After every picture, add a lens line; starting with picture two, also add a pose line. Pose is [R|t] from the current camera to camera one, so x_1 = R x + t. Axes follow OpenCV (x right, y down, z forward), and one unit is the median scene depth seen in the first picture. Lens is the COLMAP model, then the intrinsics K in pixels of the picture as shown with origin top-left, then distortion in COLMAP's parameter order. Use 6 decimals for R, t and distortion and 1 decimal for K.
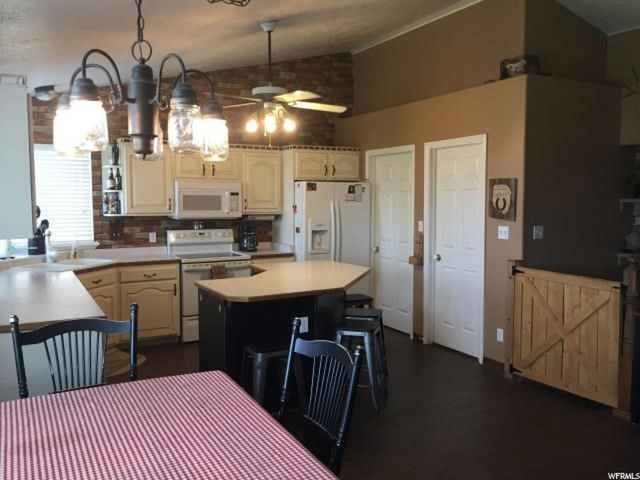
lens RADIAL K [[538.6, 0, 322.3], [0, 538.6, 237.0], [0, 0, 1]] dist [0.043692, -0.014560]
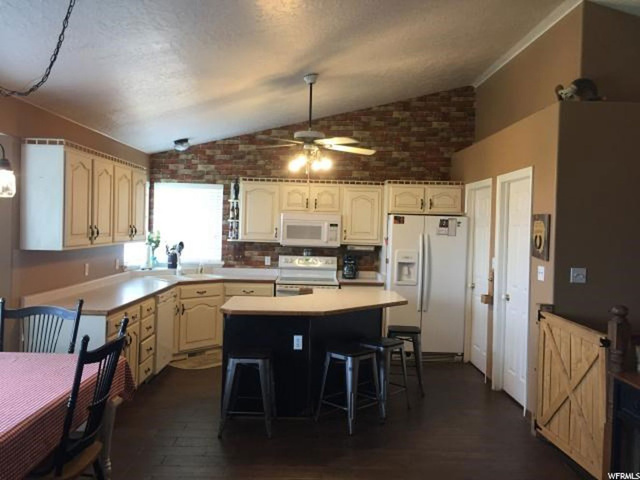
lens RADIAL K [[538.6, 0, 319.1], [0, 538.6, 238.7], [0, 0, 1]] dist [0.043692, -0.014560]
pose [[0.888169, 0.034331, -0.458234, 0.354592], [-0.060703, 0.997232, -0.042944, -0.003719], [0.455491, 0.065958, 0.887794, 0.013369]]
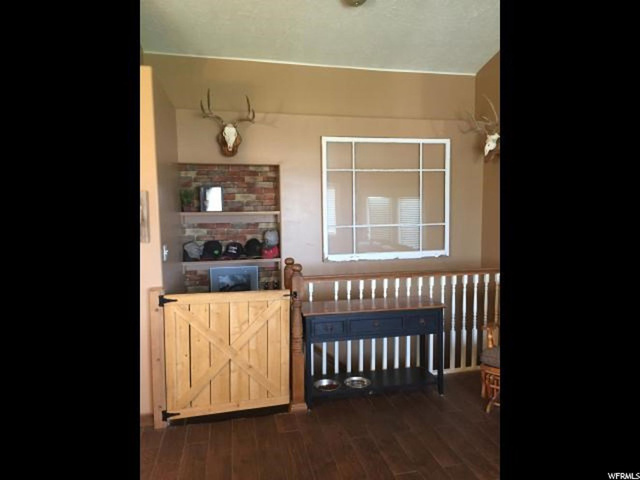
lens RADIAL K [[538.6, 0, 320.7], [0, 538.6, 242.6], [0, 0, 1]] dist [0.043692, -0.014560]
pose [[0.246869, -0.087011, 0.965135, -0.316725], [0.078718, 0.994470, 0.069521, -0.054428], [-0.965846, 0.058811, 0.252353, 0.438244]]
